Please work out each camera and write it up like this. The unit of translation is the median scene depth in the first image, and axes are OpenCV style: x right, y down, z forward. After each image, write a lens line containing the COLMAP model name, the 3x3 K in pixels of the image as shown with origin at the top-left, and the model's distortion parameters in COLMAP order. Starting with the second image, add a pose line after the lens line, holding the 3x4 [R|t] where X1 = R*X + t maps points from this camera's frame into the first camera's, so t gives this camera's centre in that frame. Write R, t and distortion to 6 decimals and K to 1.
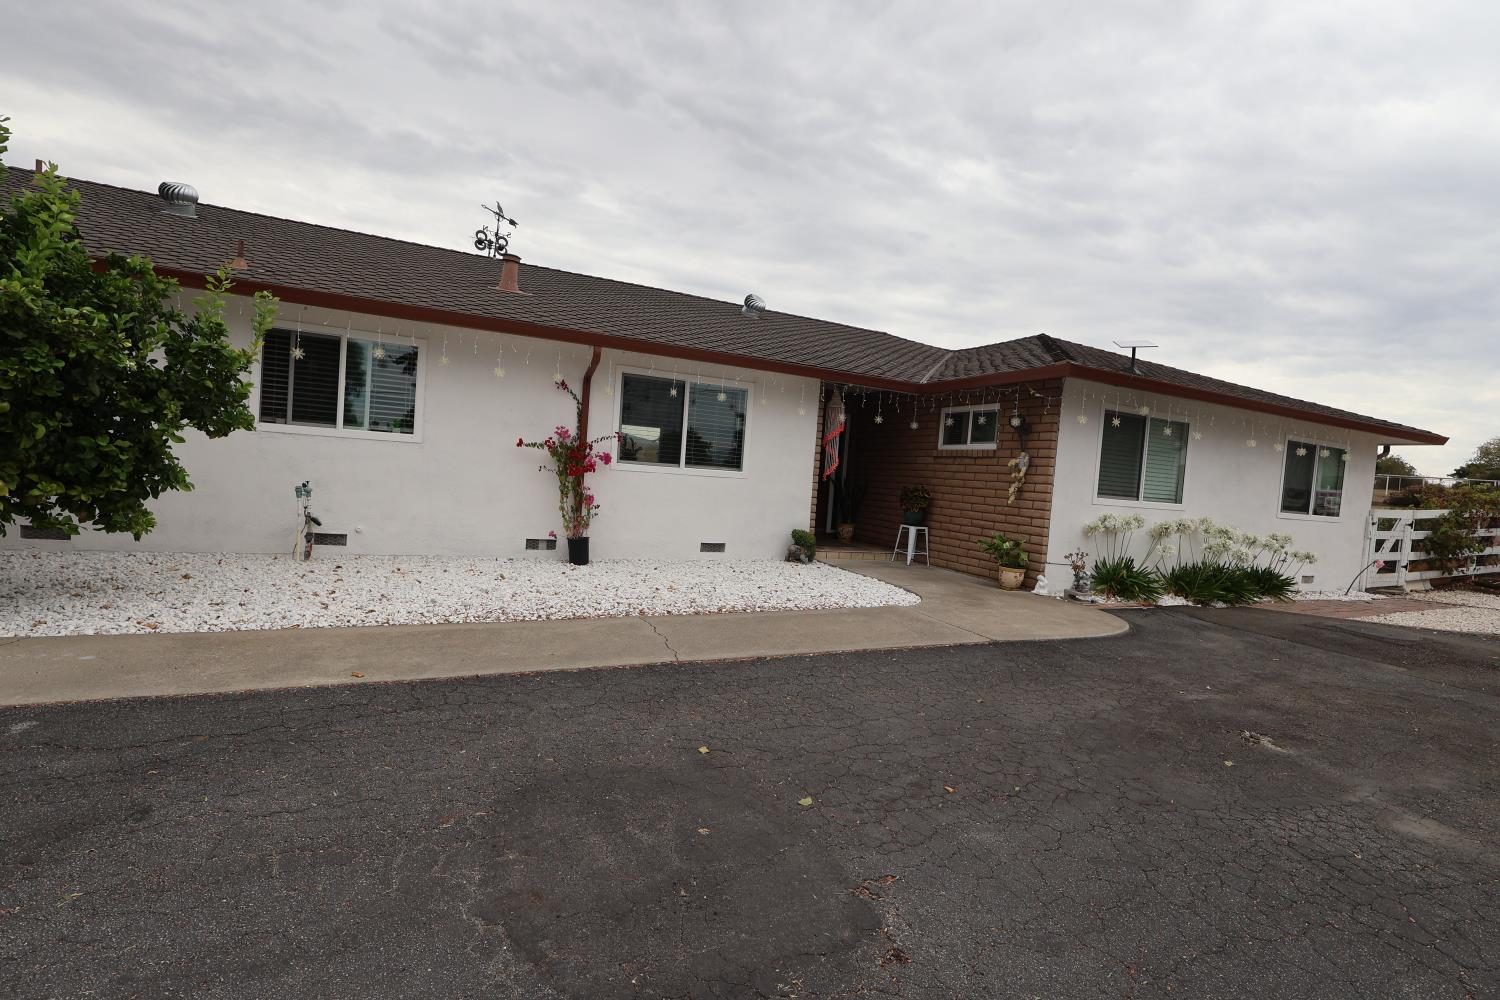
lens RADIAL K [[696.4, 0, 740.6], [0, 696.4, 500.5], [0, 0, 1]] dist [0.000747, 0.000252]
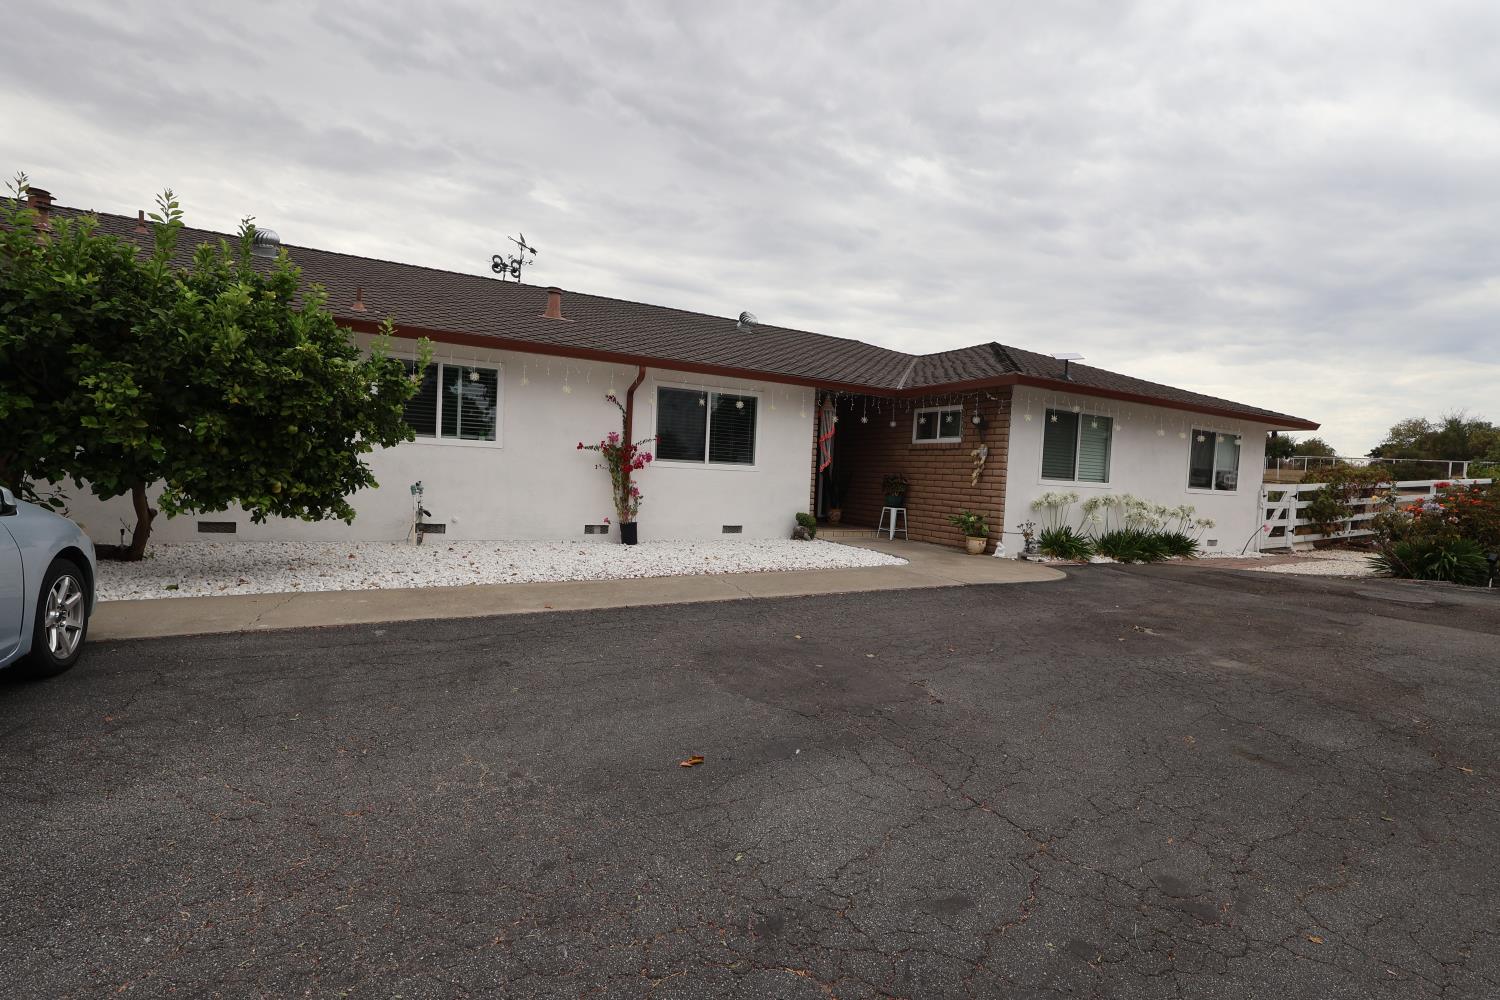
lens RADIAL K [[696.4, 0, 740.6], [0, 696.4, 500.5], [0, 0, 1]] dist [0.000747, 0.000252]
pose [[0.998005, -0.027965, 0.056605, -0.091569], [0.027766, 0.999605, 0.004295, 0.012798], [-0.056703, -0.002715, 0.998387, -0.201298]]
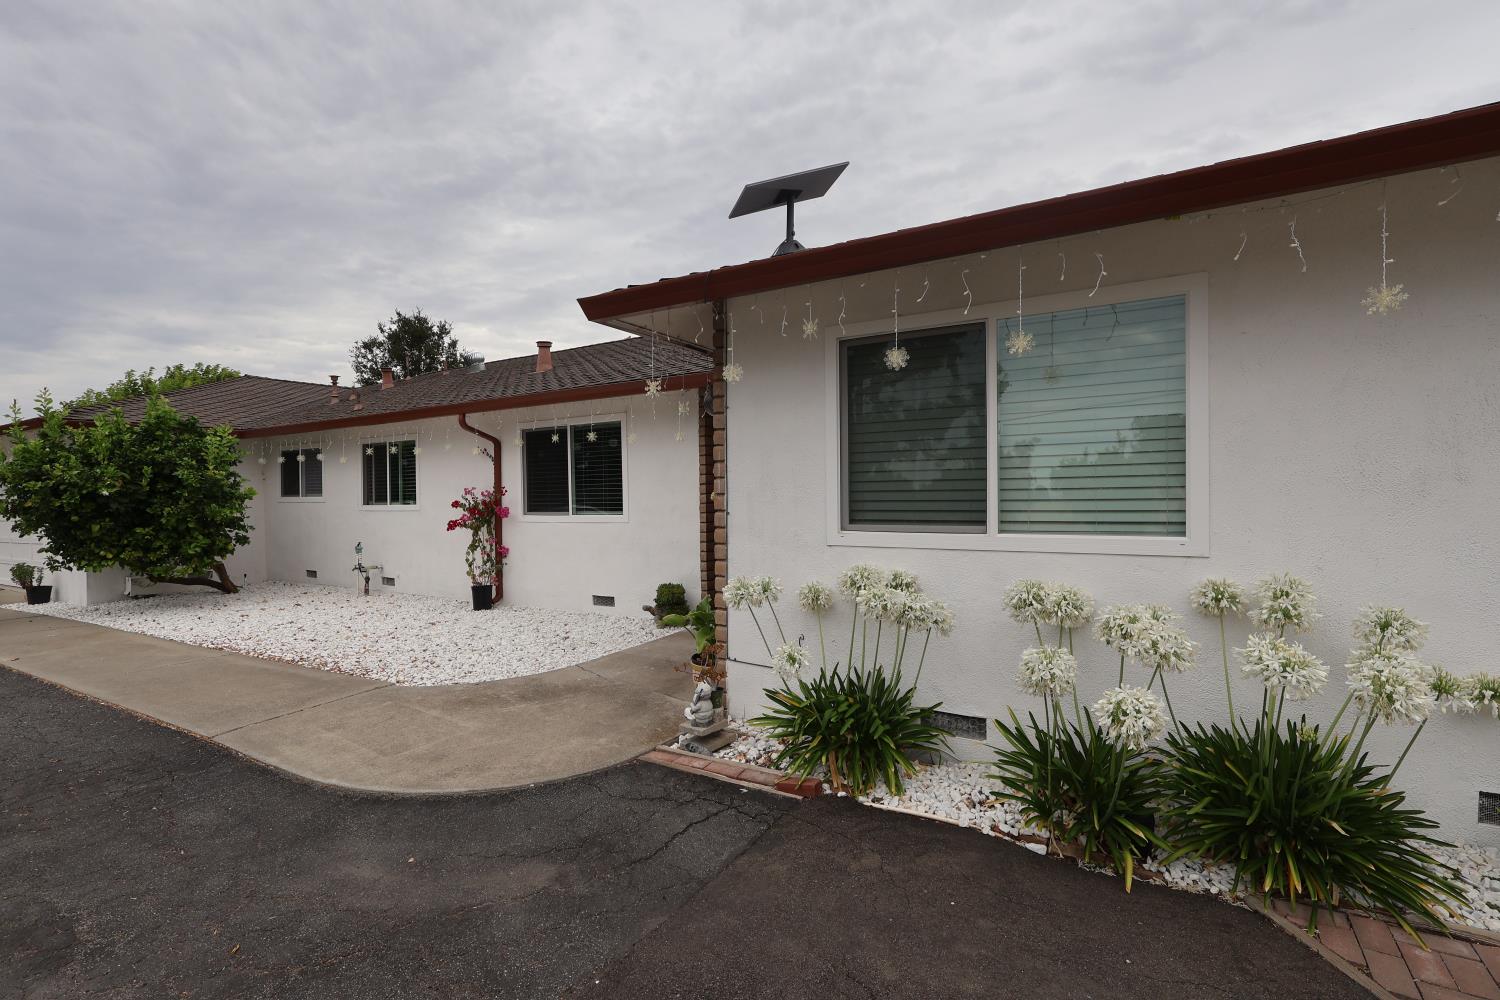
lens RADIAL K [[696.4, 0, 740.6], [0, 696.4, 500.5], [0, 0, 1]] dist [0.000747, 0.000252]
pose [[0.539860, -0.073135, -0.838572, 0.812855], [0.022469, 0.997116, -0.072497, 0.007243], [0.841455, 0.020296, 0.539946, 0.653990]]
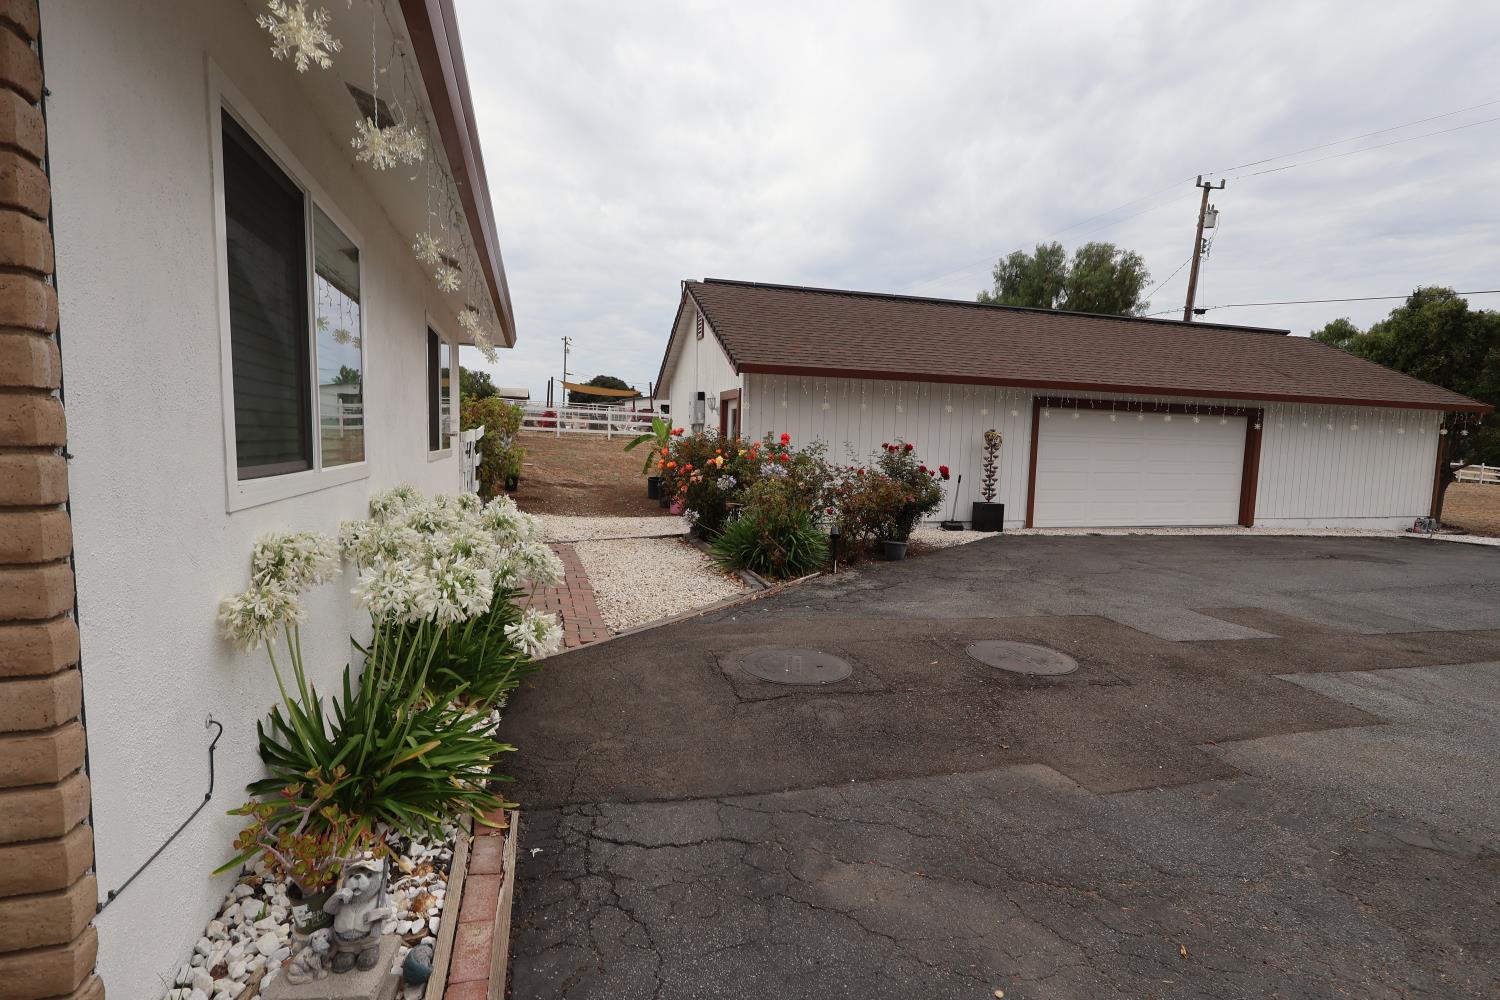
lens RADIAL K [[690.8, 0, 747.8], [0, 690.8, 504.9], [0, 0, 1]] dist [0.000460, 0.000808]
pose [[0.140727, -0.164559, 0.976277, 0.285001], [0.022348, 0.986367, 0.163038, -0.029655], [-0.989796, -0.001126, 0.142486, 0.744297]]
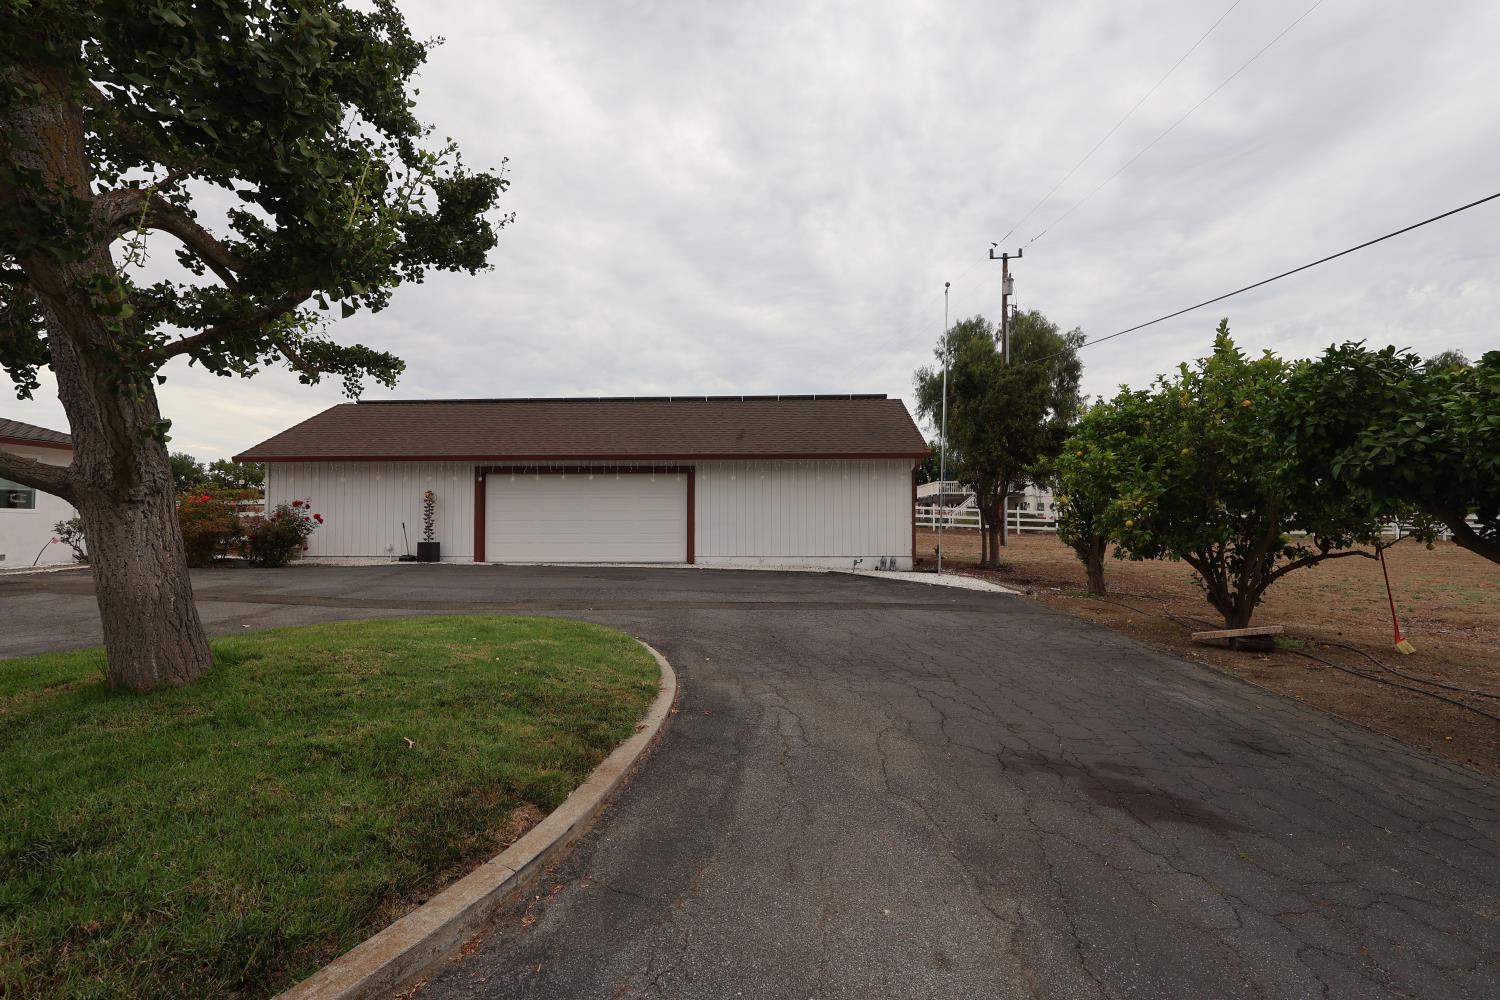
lens RADIAL K [[684.7, 0, 762.0], [0, 684.7, 509.0], [0, 0, 1]] dist [-0.000240, -0.000049]
pose [[0.456200, -0.055543, 0.888142, 0.397676], [0.069350, 0.997234, 0.026743, 0.100847], [-0.887171, 0.049392, 0.458790, -0.990796]]
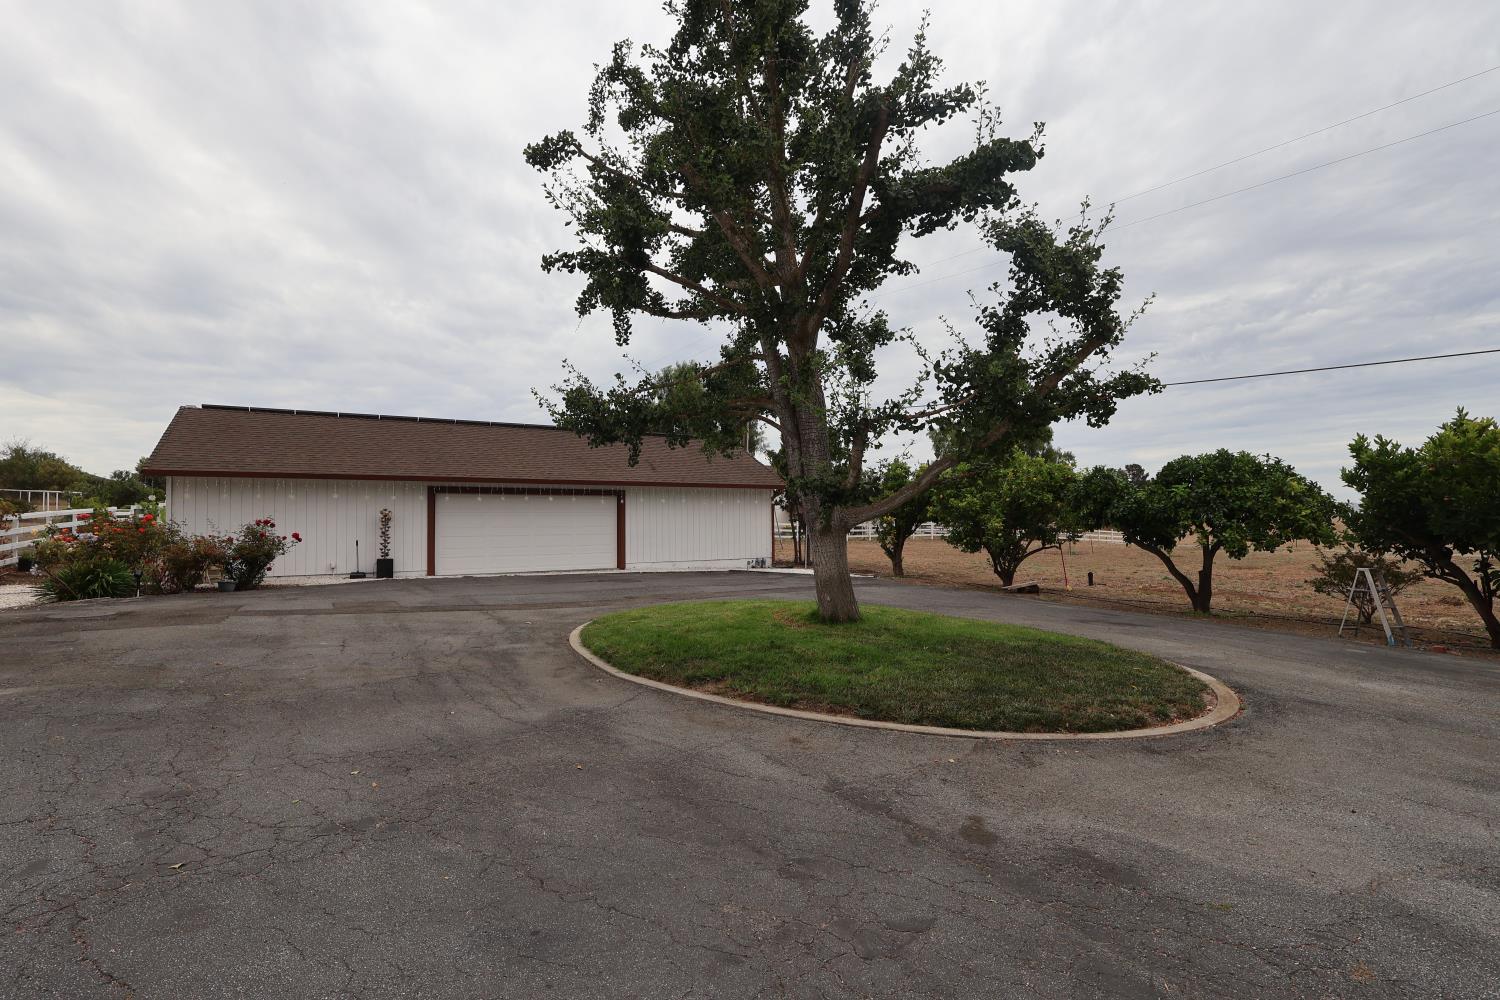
lens RADIAL K [[690.8, 0, 747.8], [0, 690.8, 504.9], [0, 0, 1]] dist [0.000460, 0.000808]
pose [[-0.096806, -0.039440, 0.994522, -0.314516], [0.042555, 0.998137, 0.043725, -0.002750], [-0.994393, 0.046555, -0.094947, -0.251747]]
